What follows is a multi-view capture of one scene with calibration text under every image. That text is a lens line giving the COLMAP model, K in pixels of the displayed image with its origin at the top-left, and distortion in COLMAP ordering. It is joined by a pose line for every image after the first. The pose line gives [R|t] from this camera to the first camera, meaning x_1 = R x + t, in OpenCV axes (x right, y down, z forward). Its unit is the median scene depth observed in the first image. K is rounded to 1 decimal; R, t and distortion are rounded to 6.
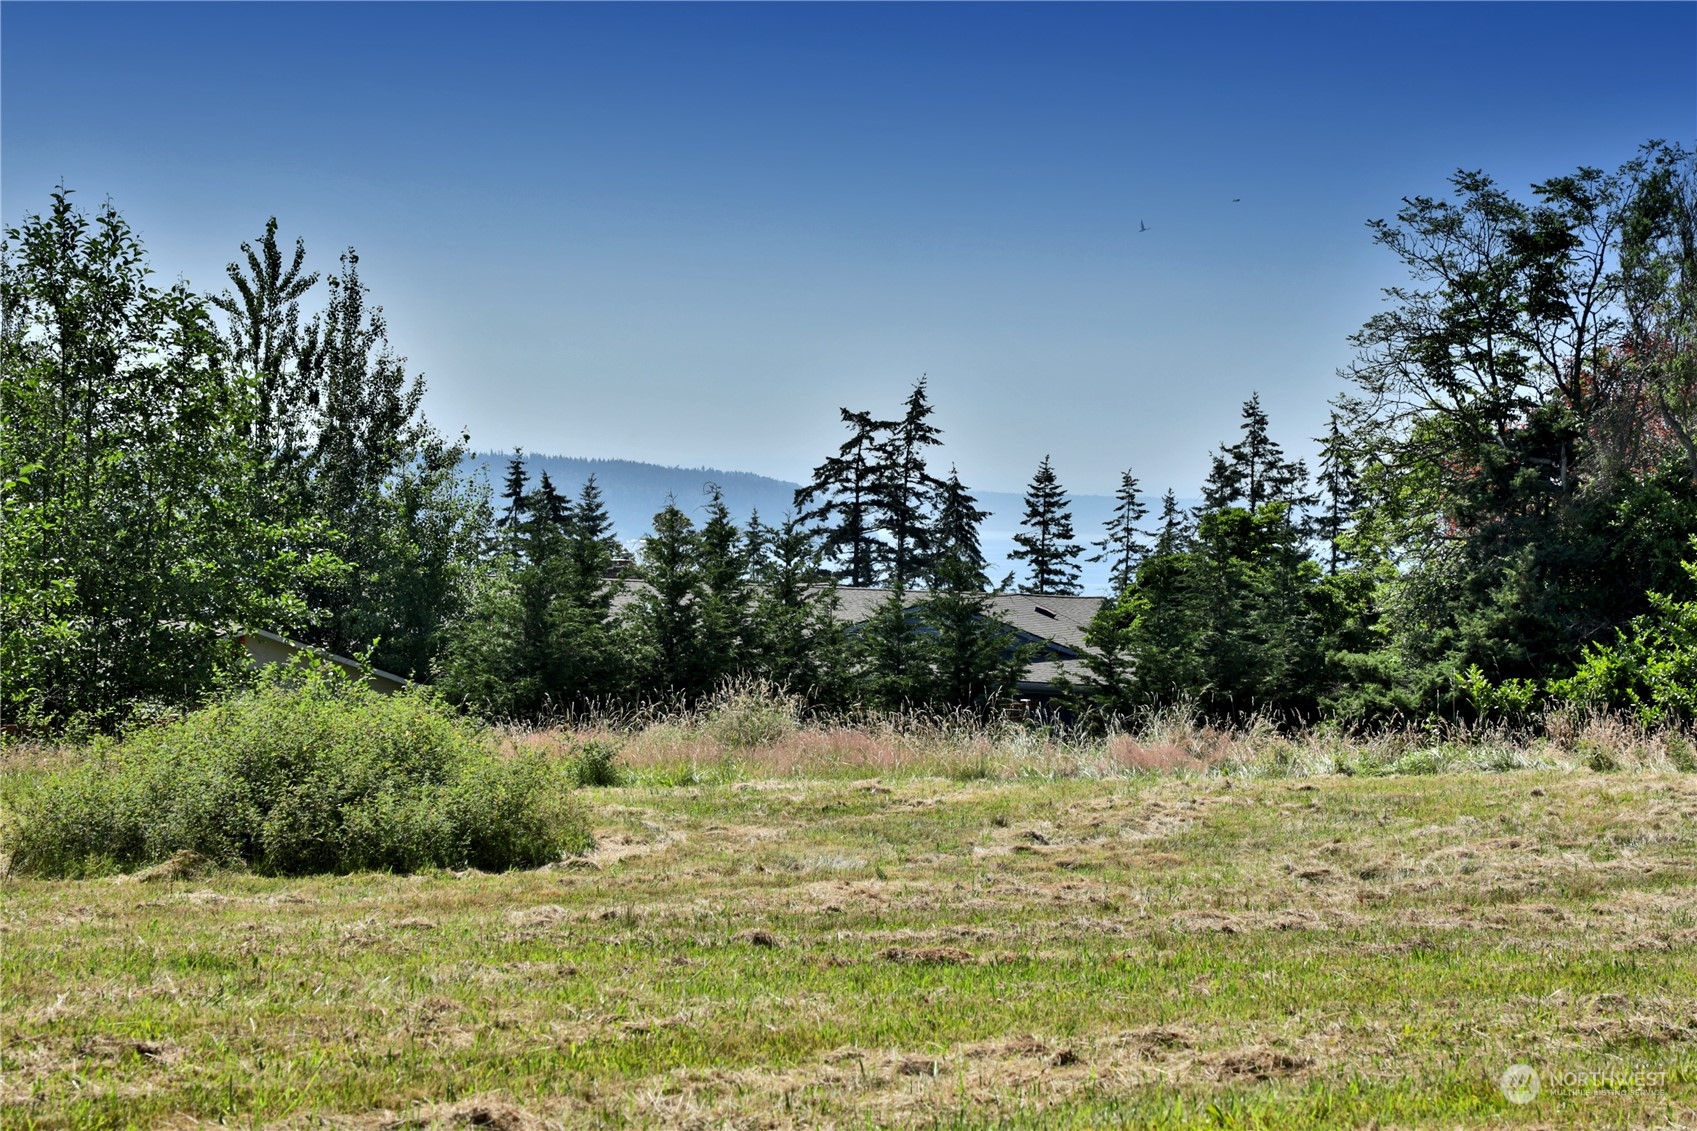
lens RADIAL K [[5126.5, 0, 840.8], [0, 5126.5, 579.1], [0, 0, 1]] dist [0.748697, 0.000000]
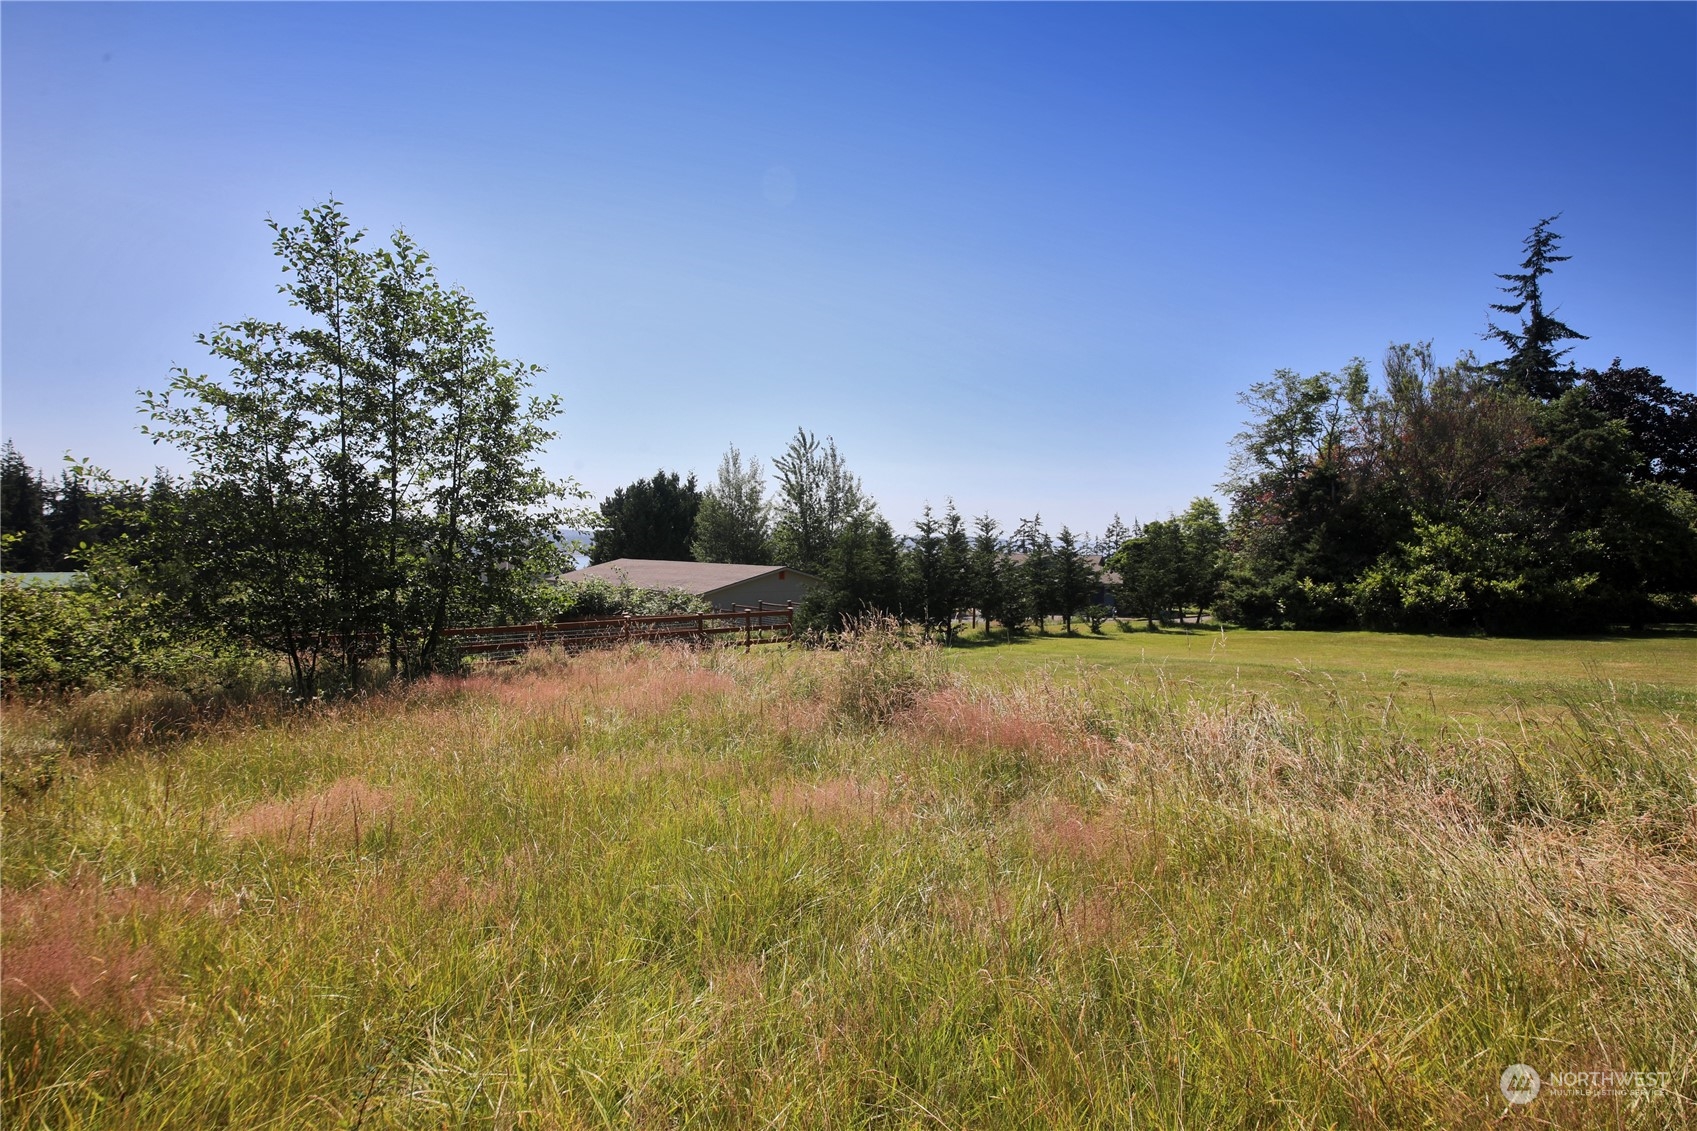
lens RADIAL K [[926.9, 0, 813.6], [0, 926.9, 561.7], [0, 0, 1]] dist [-0.003415, -0.001082]
pose [[0.975683, -0.013646, -0.218762, 0.002910], [0.014080, 0.999901, 0.000424, 0.006137], [0.218735, -0.003494, 0.975778, 0.503530]]
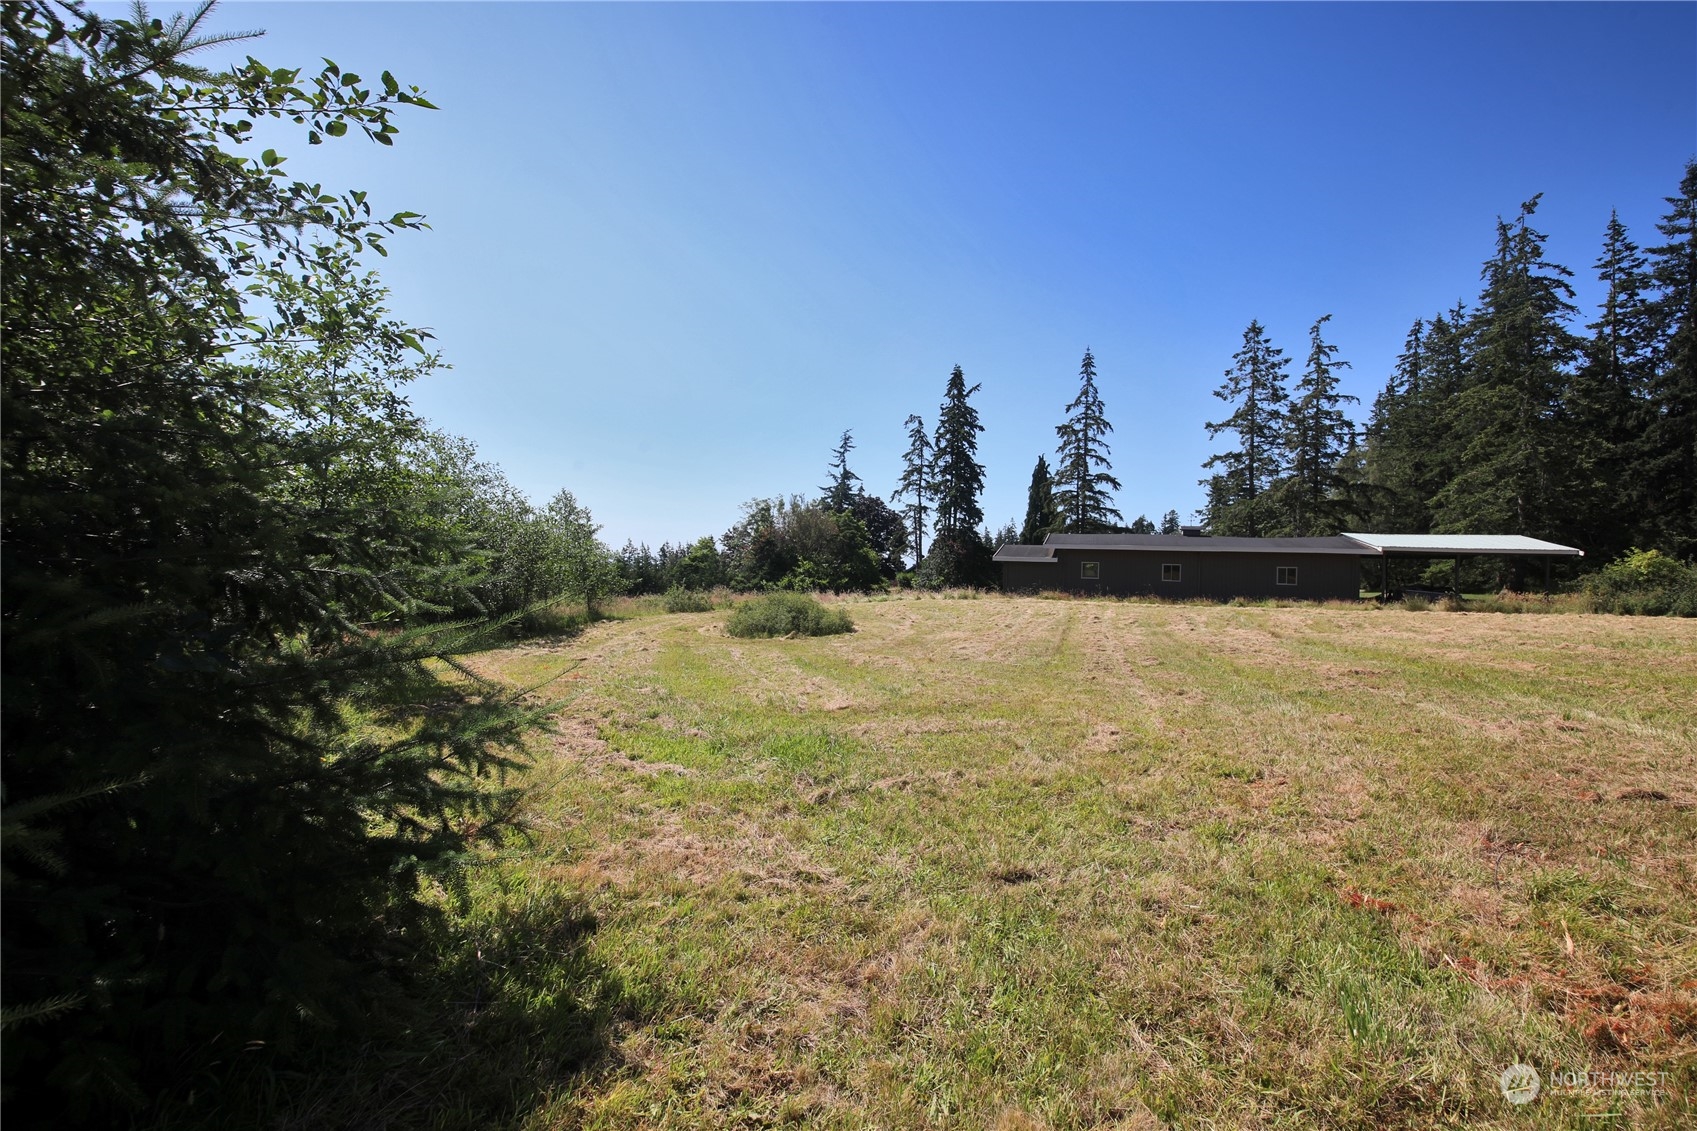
lens RADIAL K [[745.5, 0, 846.4], [0, 745.5, 561.1], [0, 0, 1]] dist [-0.000676, -0.000691]
pose [[0.917334, -0.005101, 0.398086, -0.116075], [0.007583, 0.999960, -0.004659, -0.000004], [-0.398047, 0.007293, 0.917336, 0.159647]]
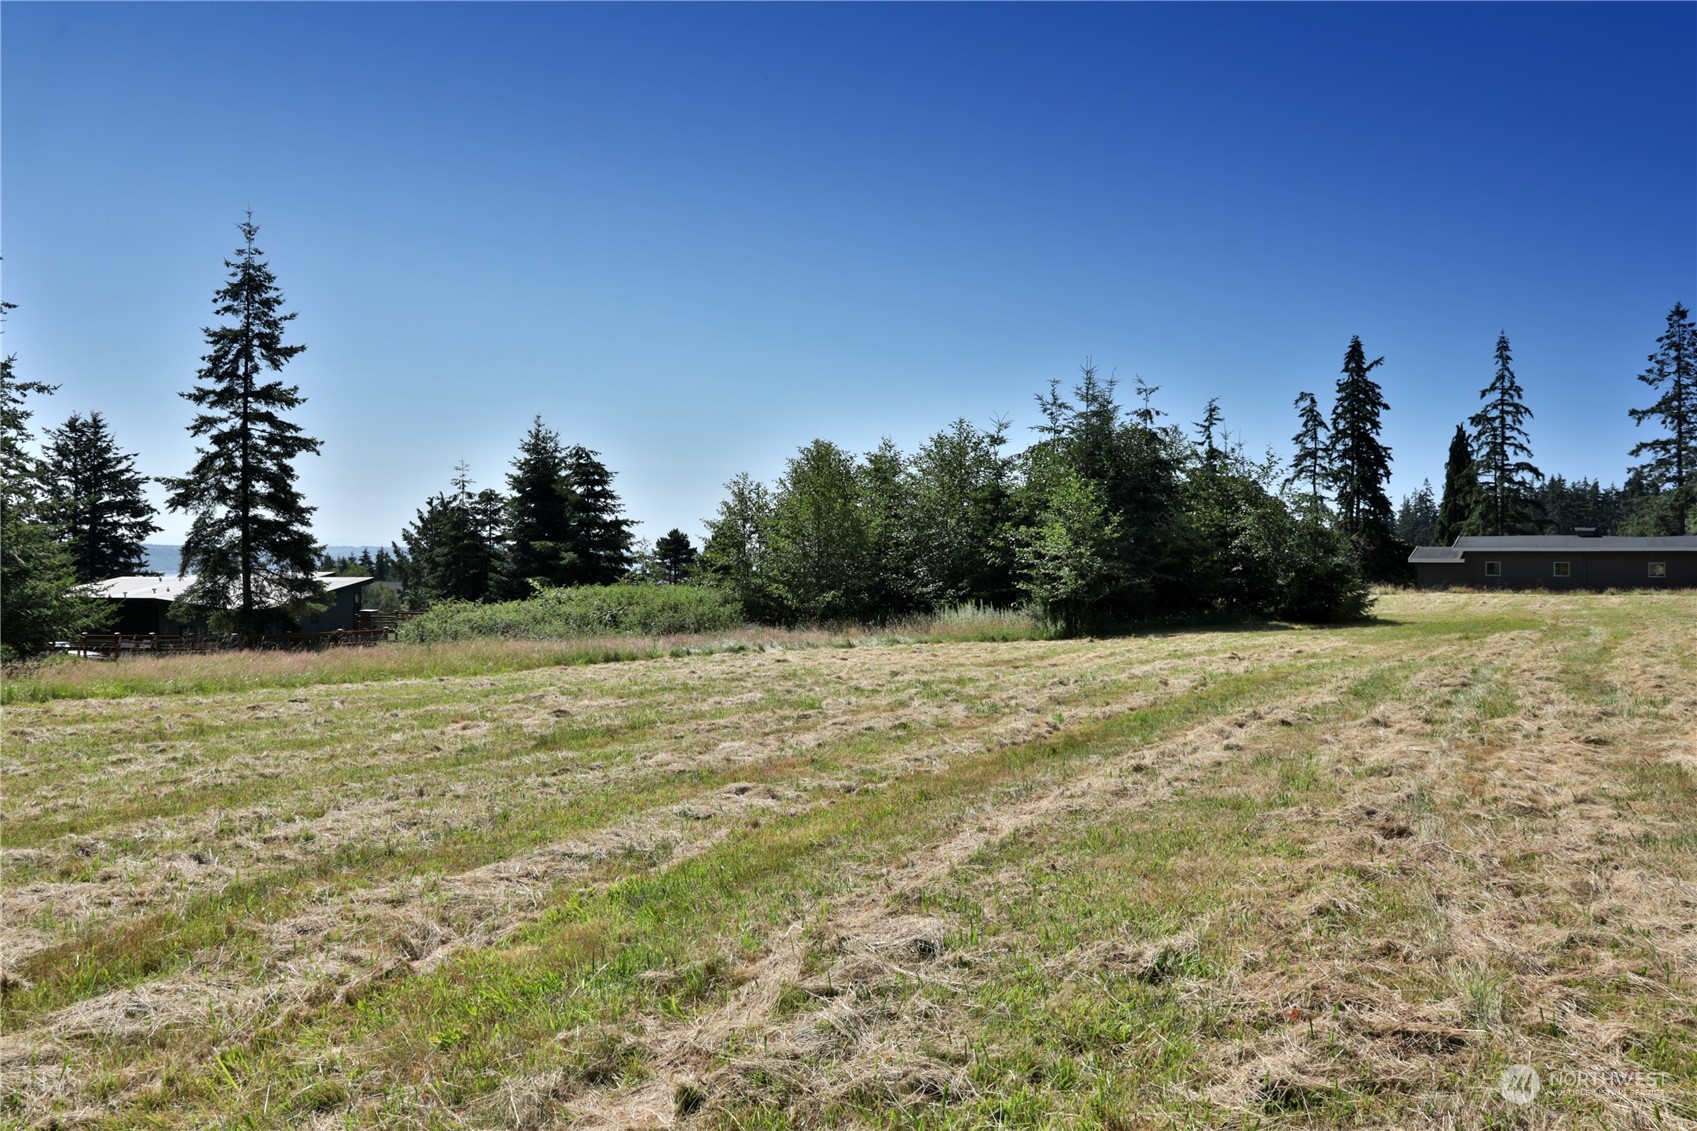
lens RADIAL K [[1238.6, 0, 854.1], [0, 1238.6, 562.6], [0, 0, 1]] dist [-0.084496, 0.016160]
pose [[0.982077, -0.031259, 0.185872, -0.385675], [0.031883, 0.999492, -0.000372, -0.012752], [-0.185766, 0.006291, 0.982574, -0.215365]]
